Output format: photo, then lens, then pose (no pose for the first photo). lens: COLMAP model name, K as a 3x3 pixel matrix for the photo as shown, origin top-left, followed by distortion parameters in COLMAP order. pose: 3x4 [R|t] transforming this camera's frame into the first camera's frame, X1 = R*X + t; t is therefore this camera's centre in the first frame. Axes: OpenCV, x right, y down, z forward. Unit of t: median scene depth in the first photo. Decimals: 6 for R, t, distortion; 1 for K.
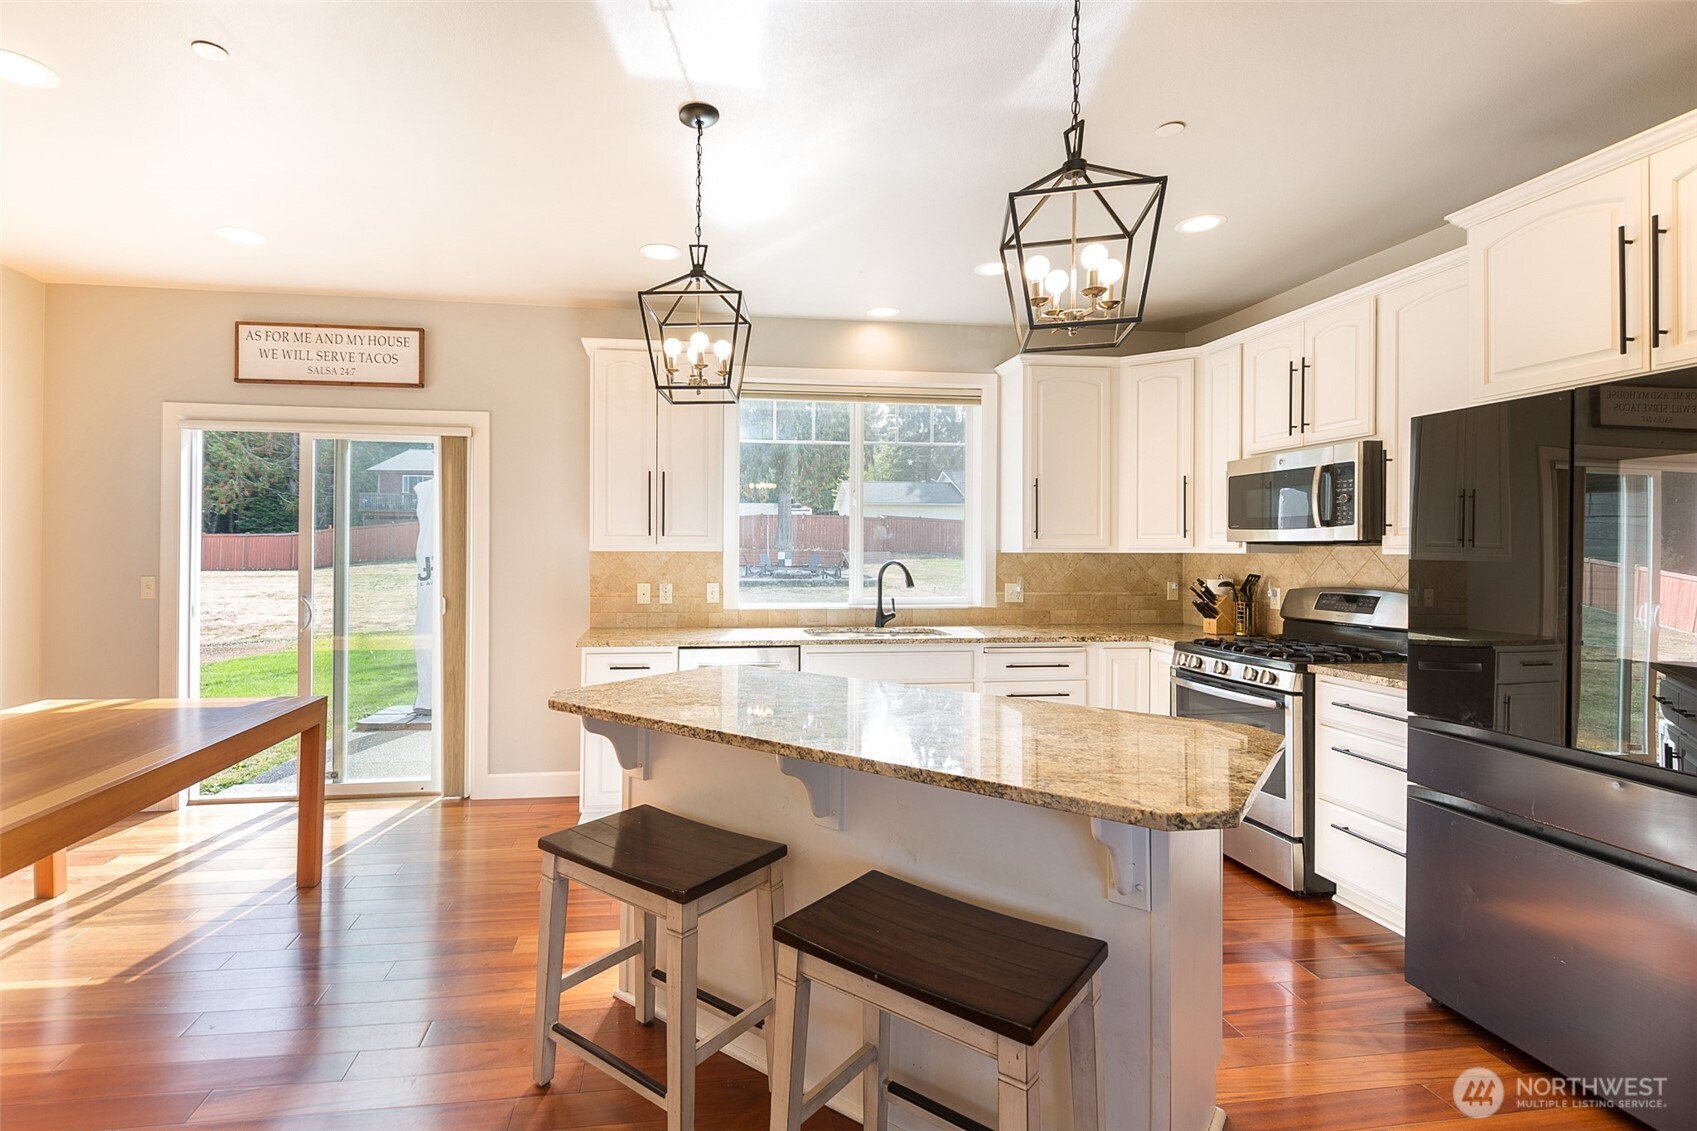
lens RADIAL K [[795.9, 0, 786.0], [0, 795.9, 547.6], [0, 0, 1]] dist [0.013776, -0.000798]
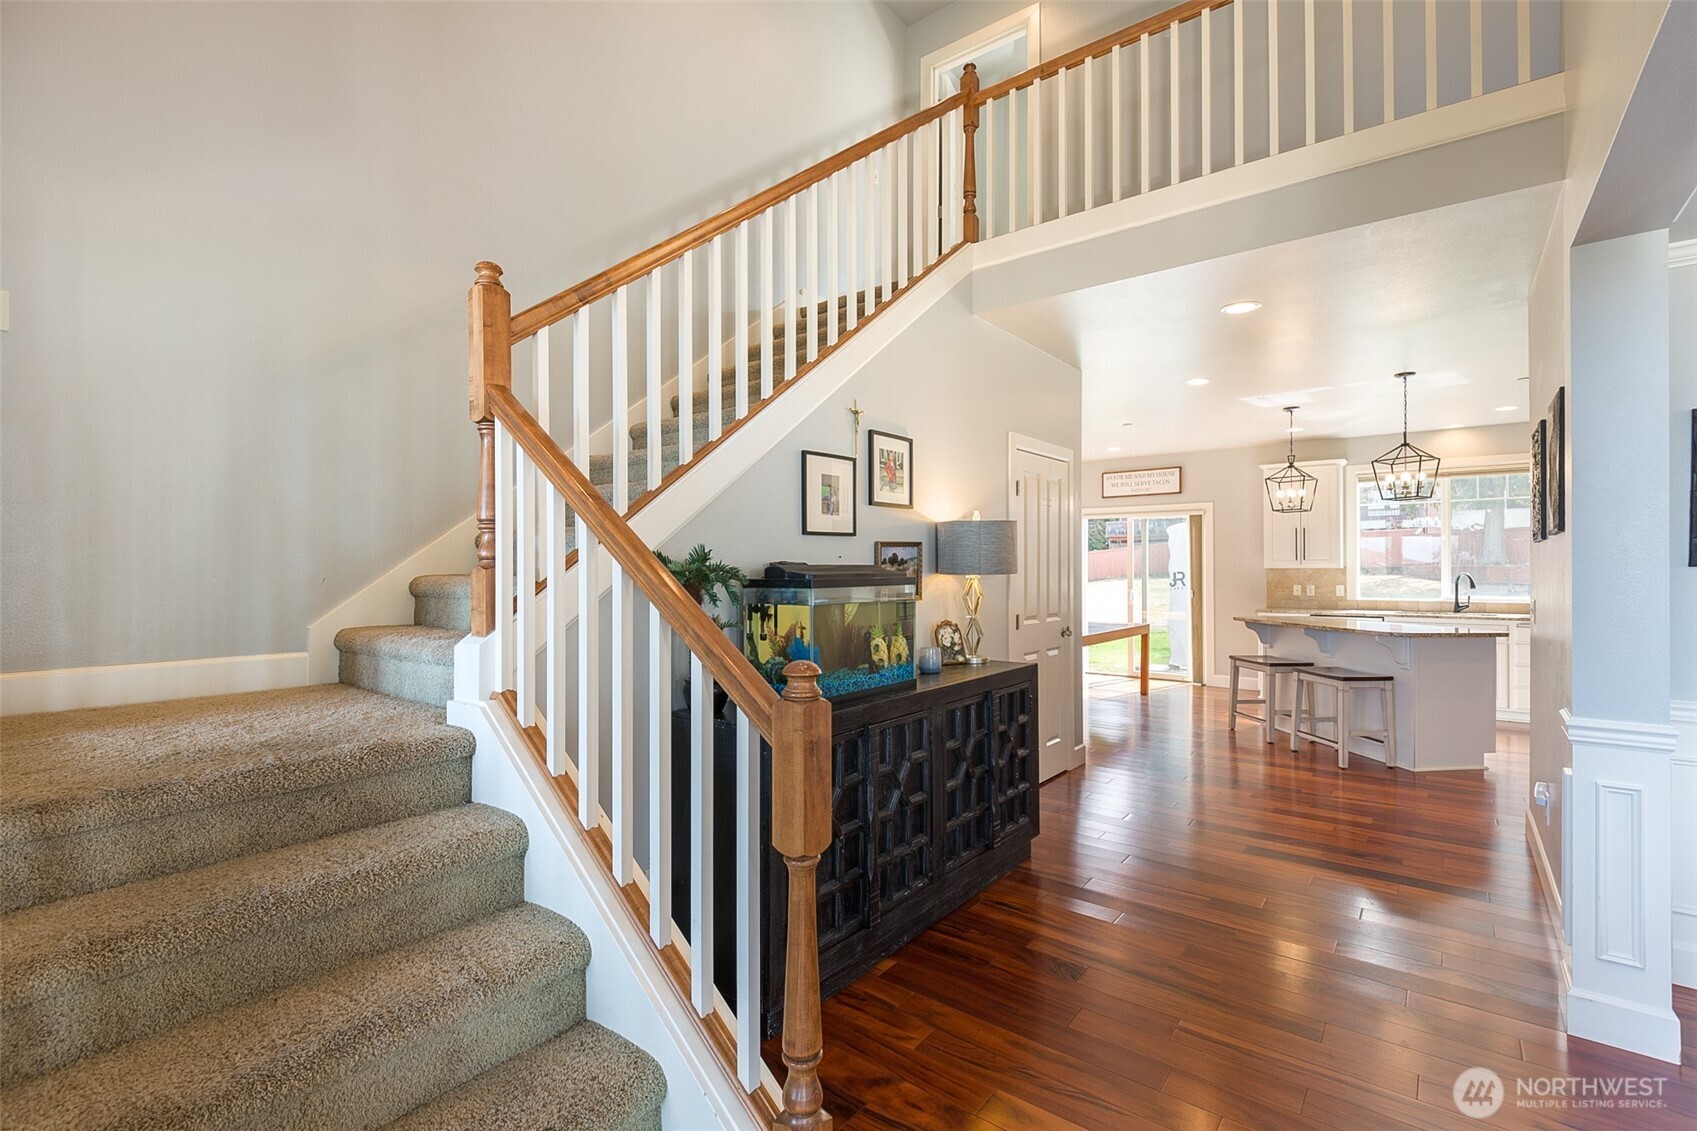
lens RADIAL K [[777.9, 0, 846.8], [0, 777.9, 562.3], [0, 0, 1]] dist [0.024850, -0.013988]
pose [[0.696567, -0.011117, -0.717405, 0.435824], [0.007303, 0.999938, -0.008404, -0.001630], [0.717454, 0.000615, 0.696605, -1.136039]]
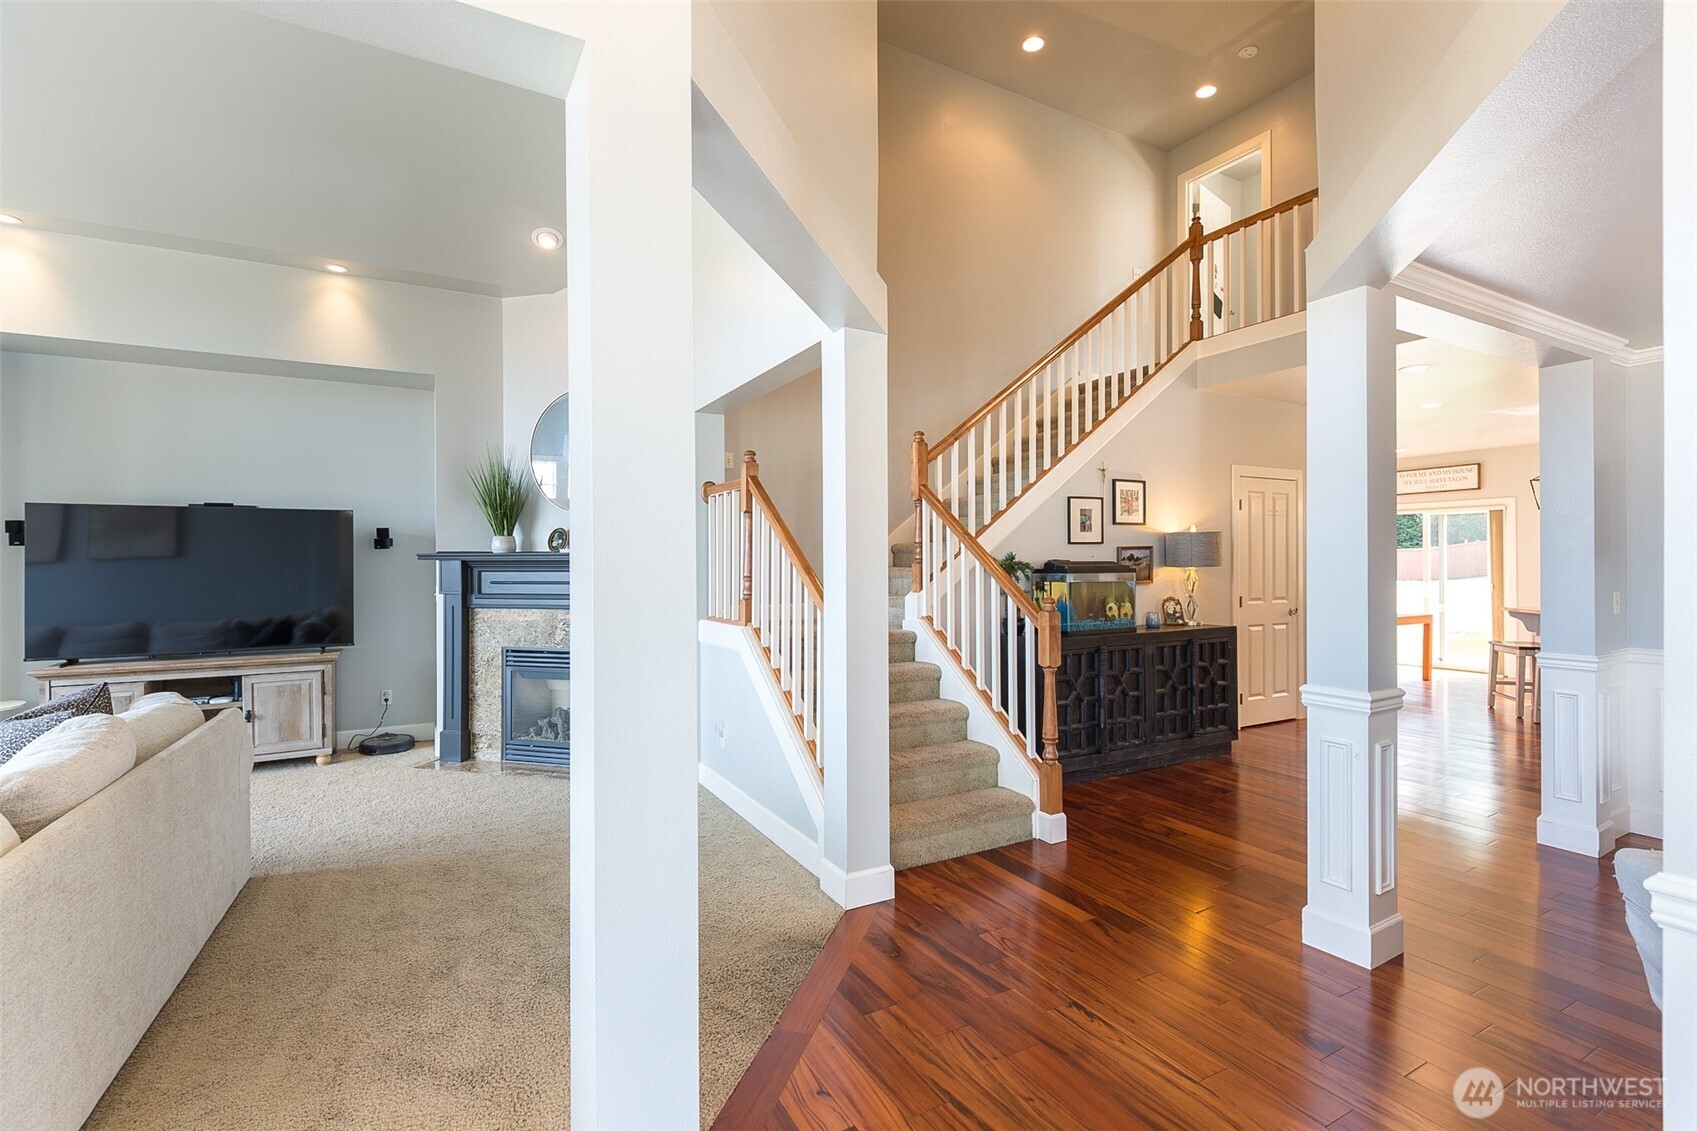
lens RADIAL K [[777.9, 0, 846.8], [0, 777.9, 562.3], [0, 0, 1]] dist [0.024850, -0.013988]
pose [[0.373285, -0.006665, -0.927693, 0.922367], [0.007736, 0.999962, -0.004072, -0.001370], [0.927685, -0.005657, 0.373322, -1.465298]]
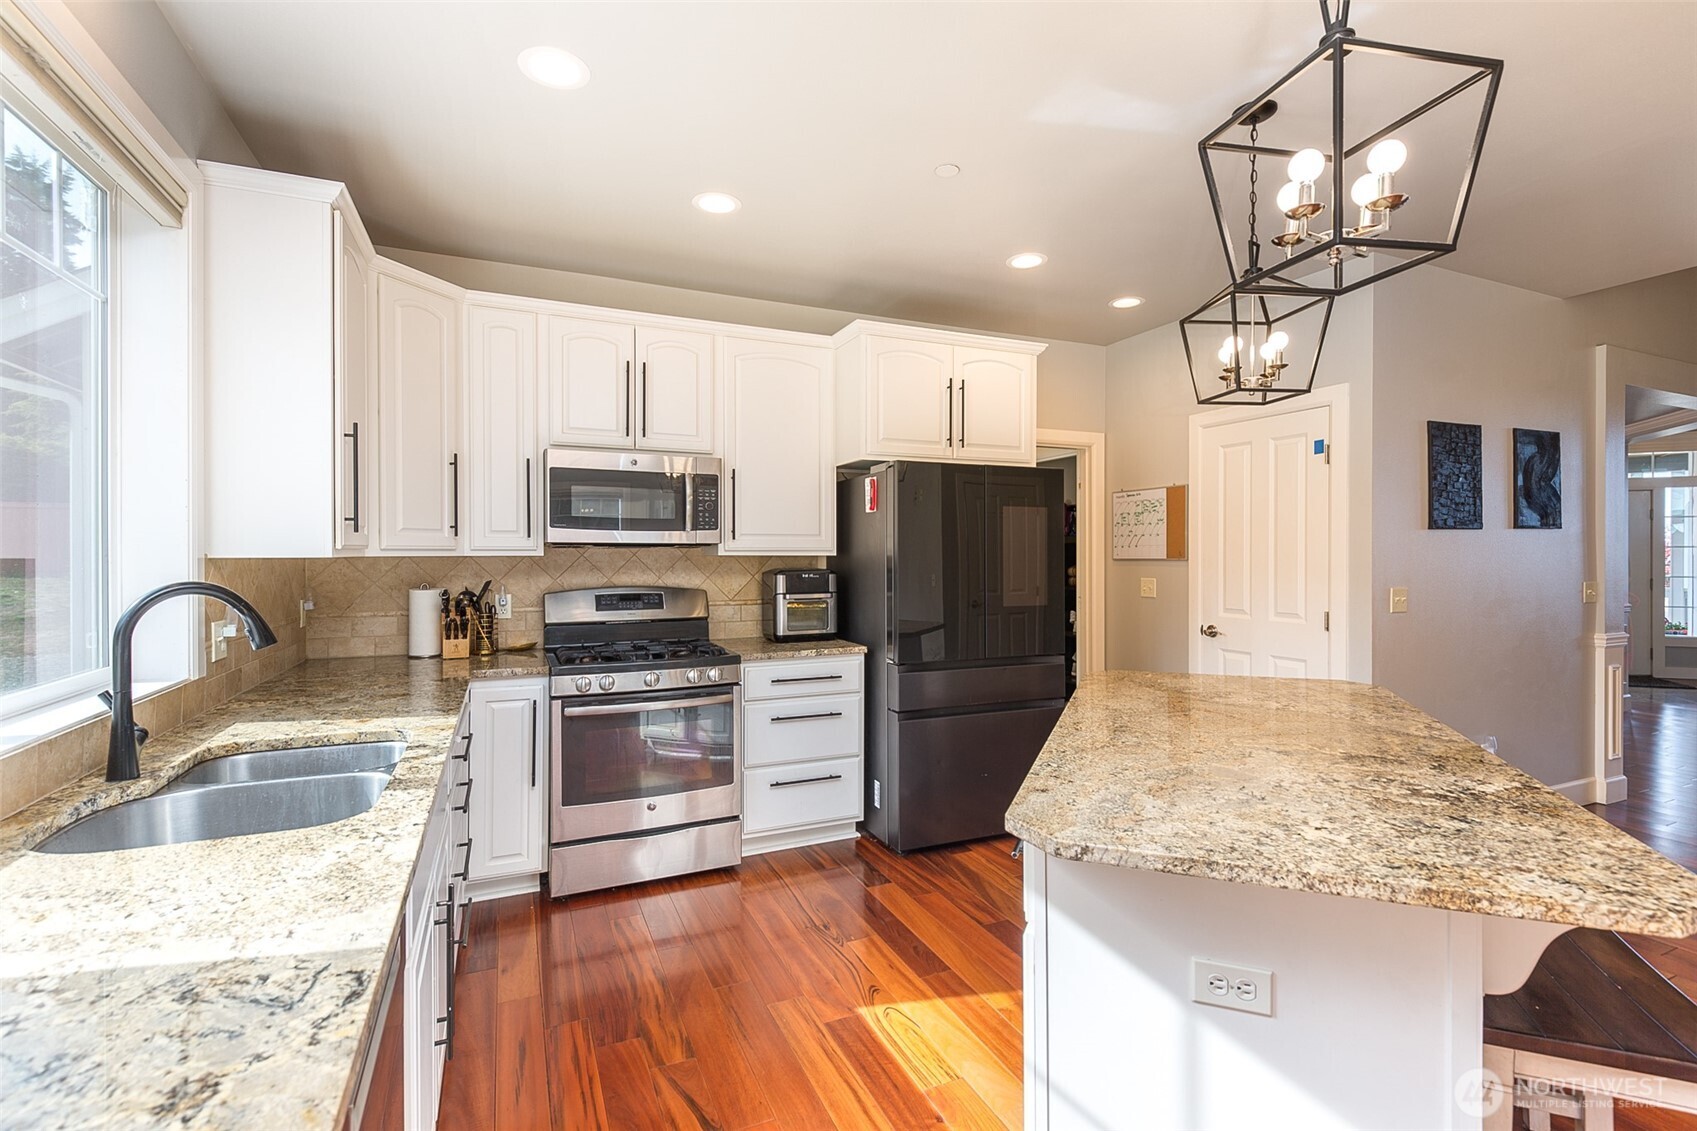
lens RADIAL K [[777.9, 0, 846.8], [0, 777.9, 562.3], [0, 0, 1]] dist [0.024850, -0.013988]
pose [[-0.275407, -0.013225, 0.961237, -0.310449], [-0.002268, 0.999912, 0.013107, 0.002254], [-0.961325, 0.001430, -0.275413, 0.848366]]
